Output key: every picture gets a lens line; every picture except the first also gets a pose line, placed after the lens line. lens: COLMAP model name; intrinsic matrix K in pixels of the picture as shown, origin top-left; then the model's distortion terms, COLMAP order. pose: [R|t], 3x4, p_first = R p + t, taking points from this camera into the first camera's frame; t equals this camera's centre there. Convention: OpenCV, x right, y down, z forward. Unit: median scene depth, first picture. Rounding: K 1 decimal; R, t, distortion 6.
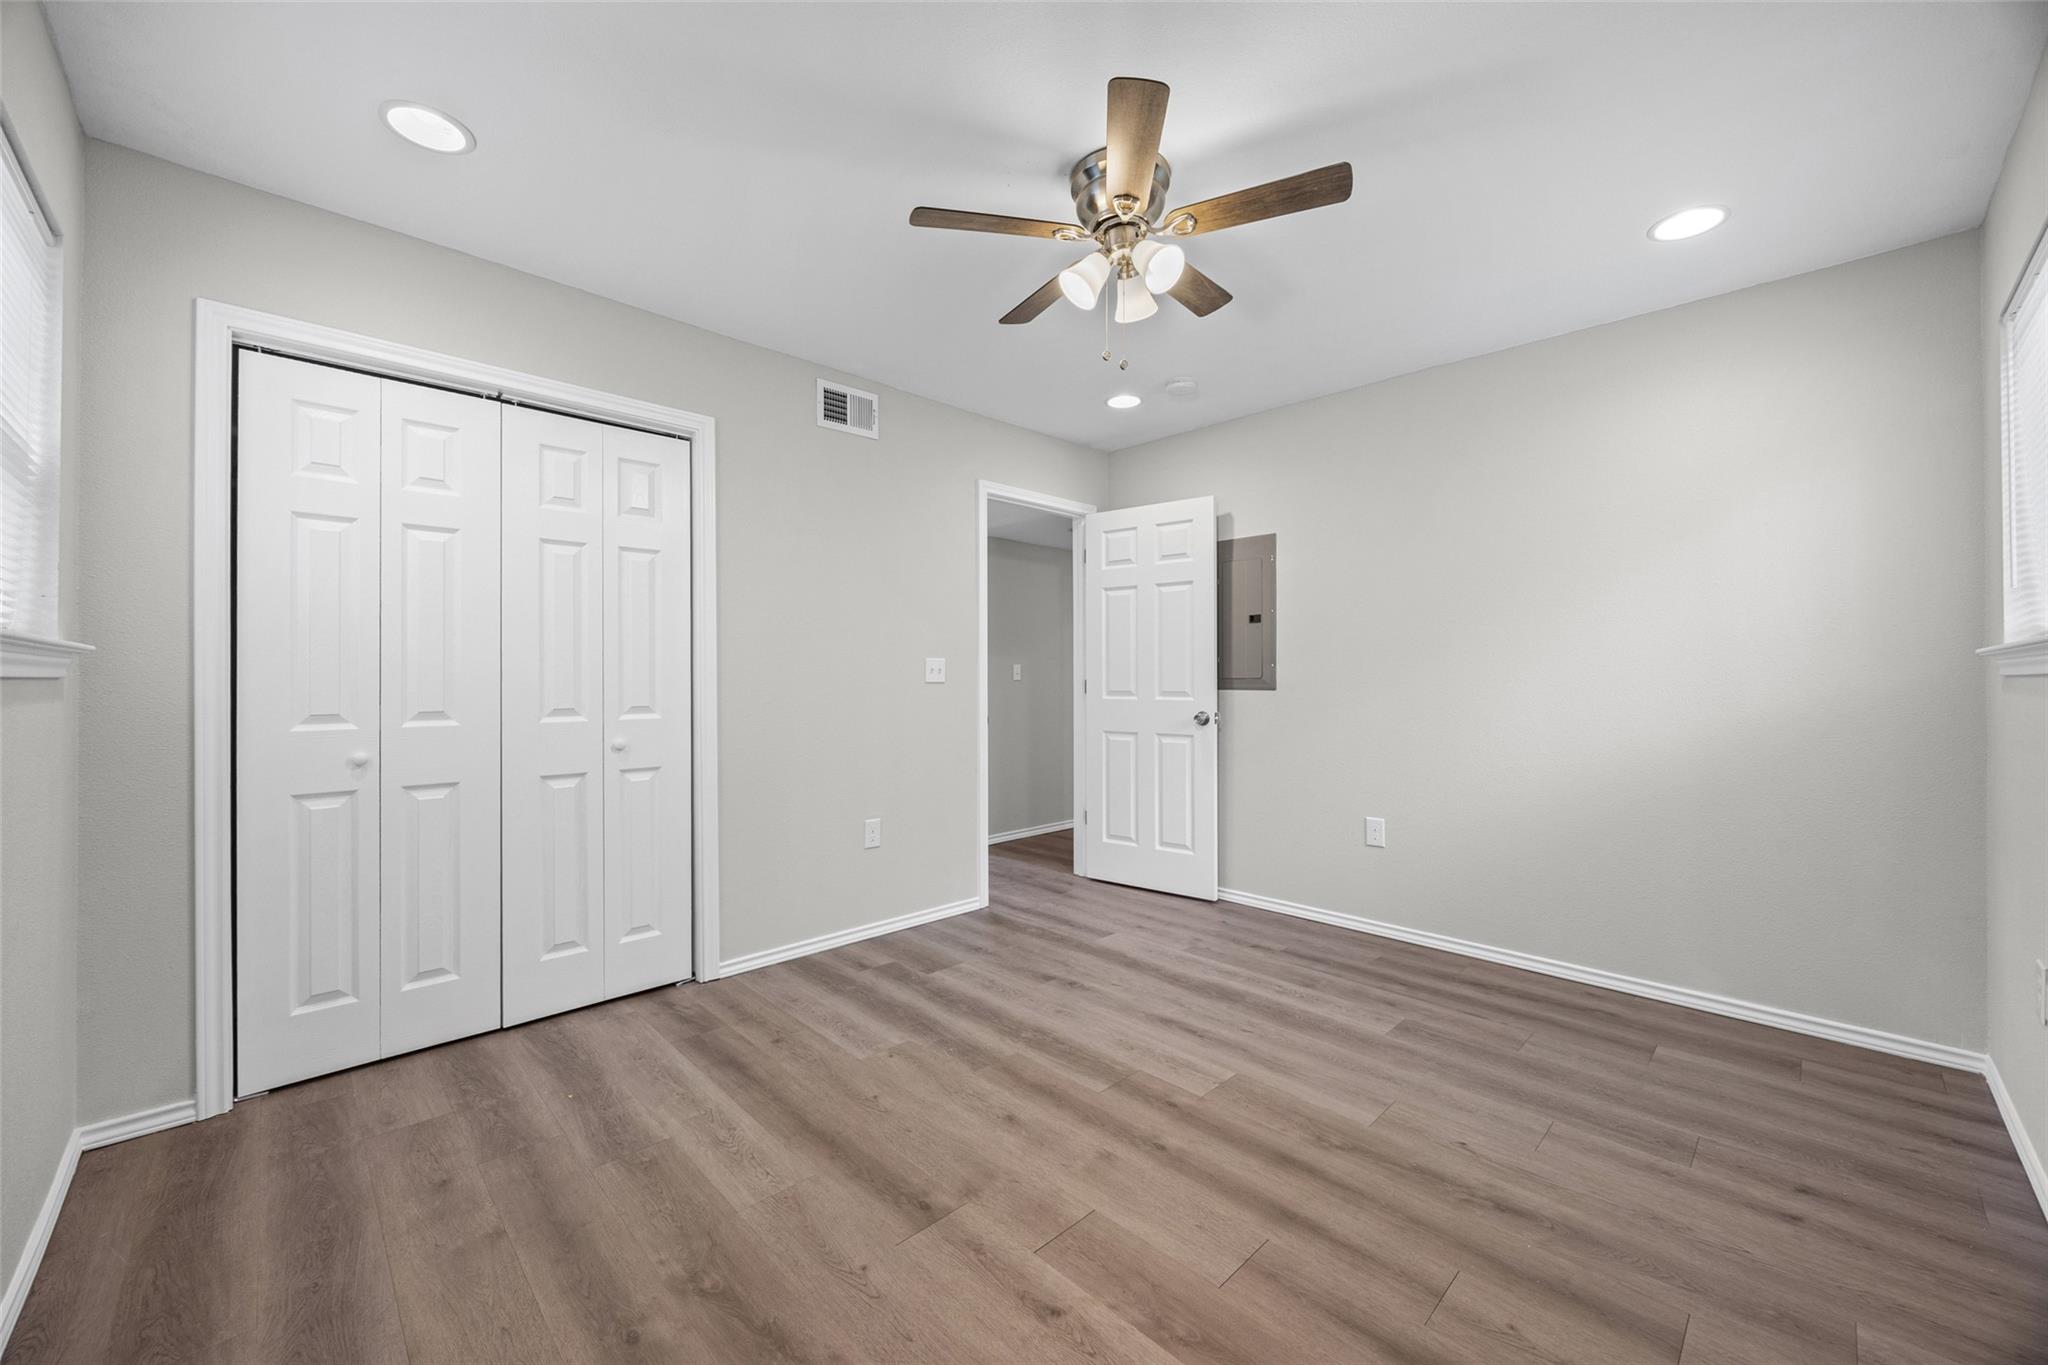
lens RADIAL K [[792.1, 0, 1027.5], [0, 792.1, 670.1], [0, 0, 1]] dist [-0.011336, 0.000752]
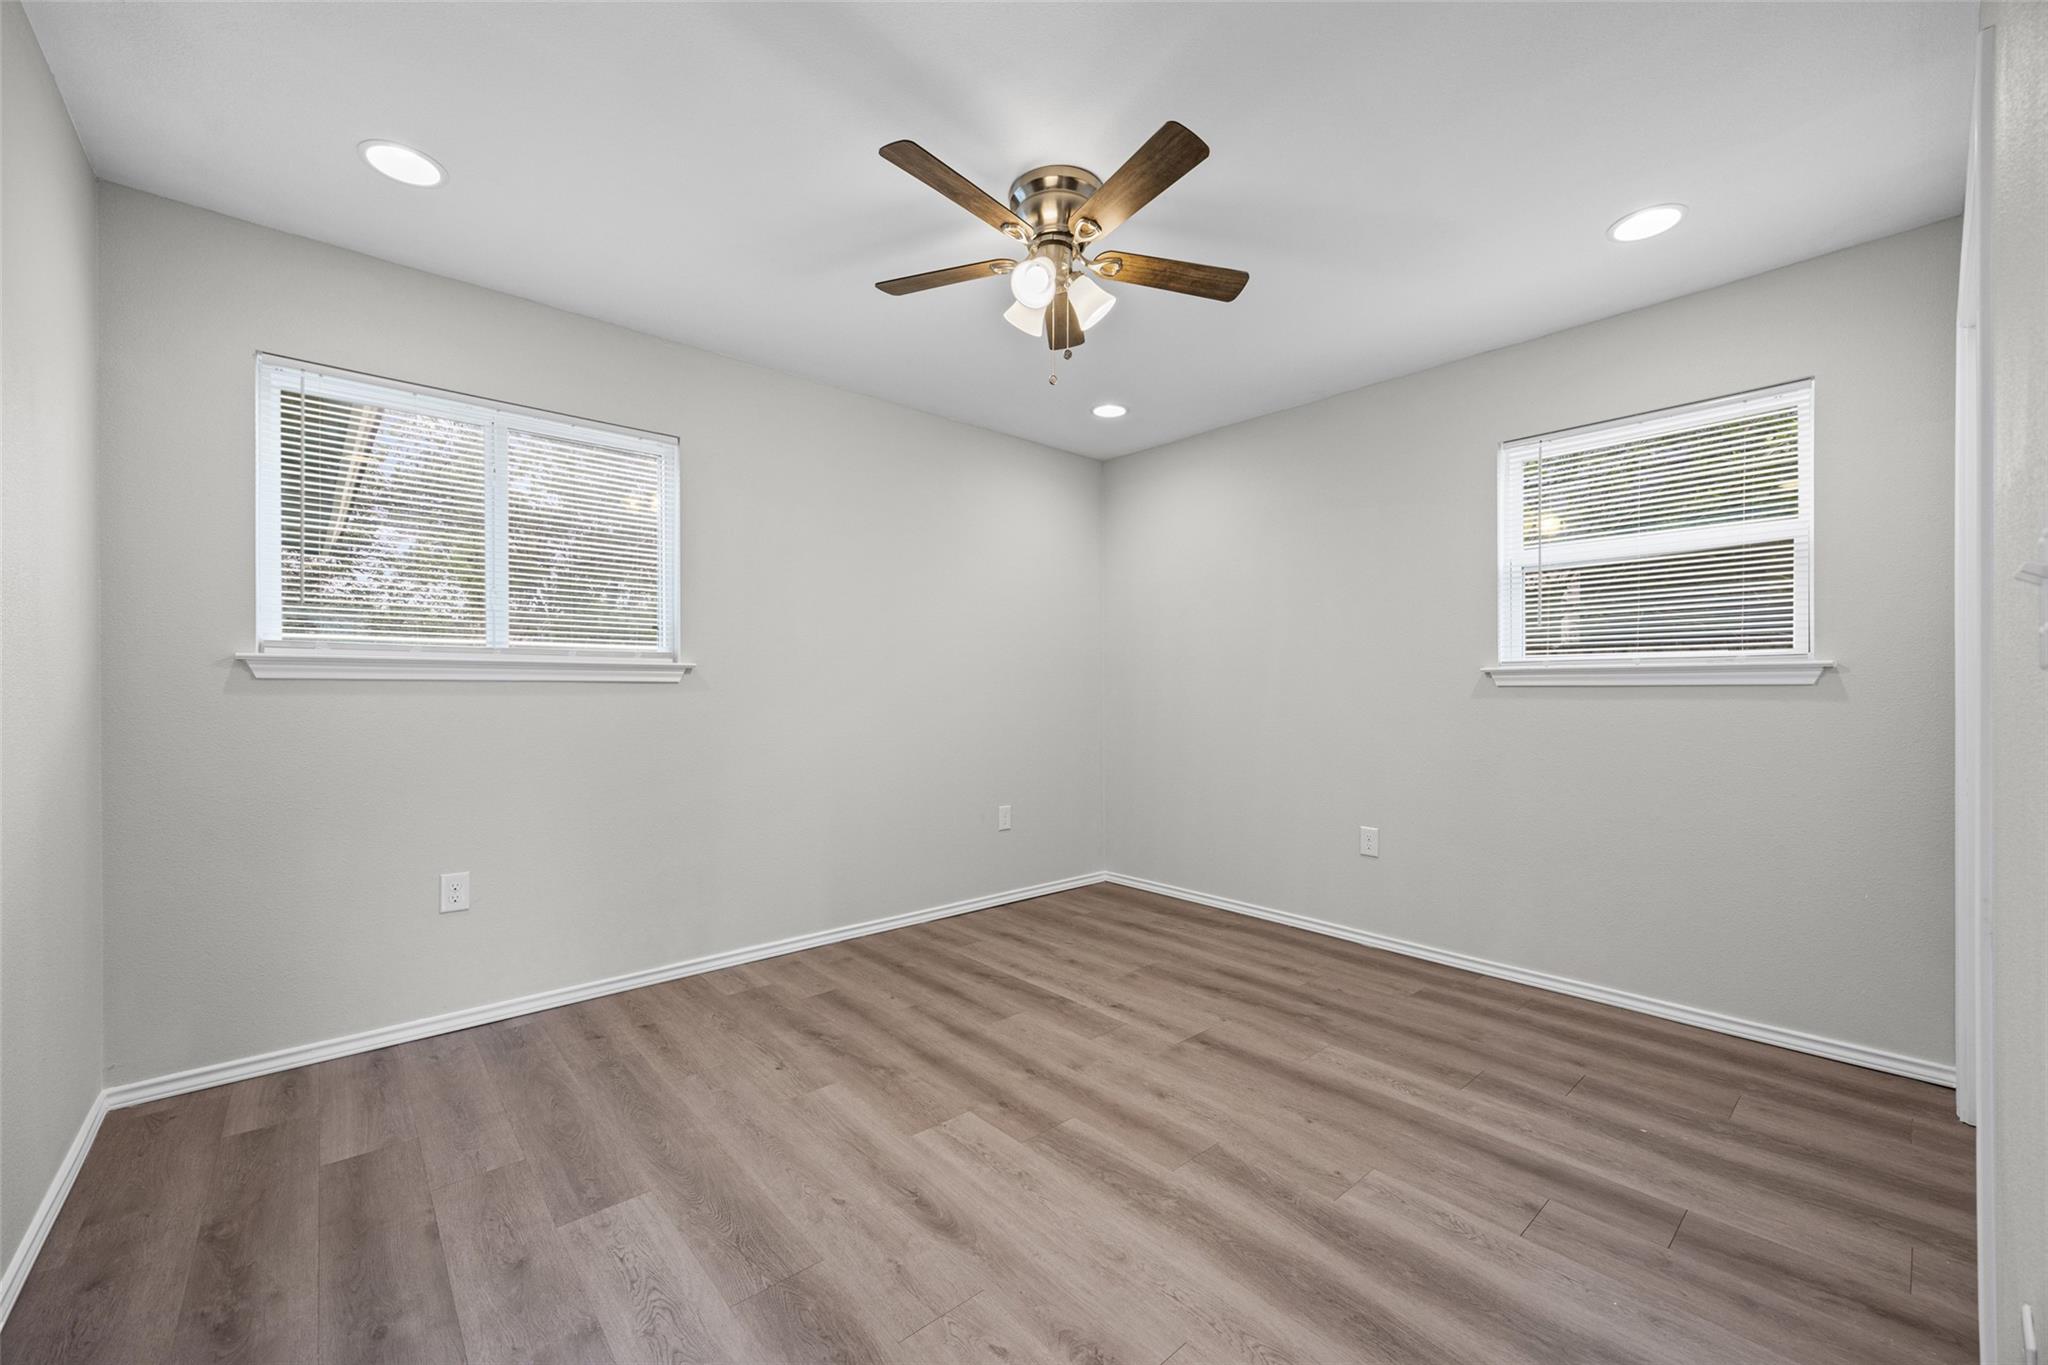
lens RADIAL K [[792.1, 0, 1026.0], [0, 792.1, 692.7], [0, 0, 1]] dist [-0.011336, 0.000752]
pose [[-0.998554, 0.000305, 0.053753, 0.098217], [-0.000348, 0.999926, -0.012132, 0.035954], [-0.053753, -0.012133, -0.998481, 1.987026]]
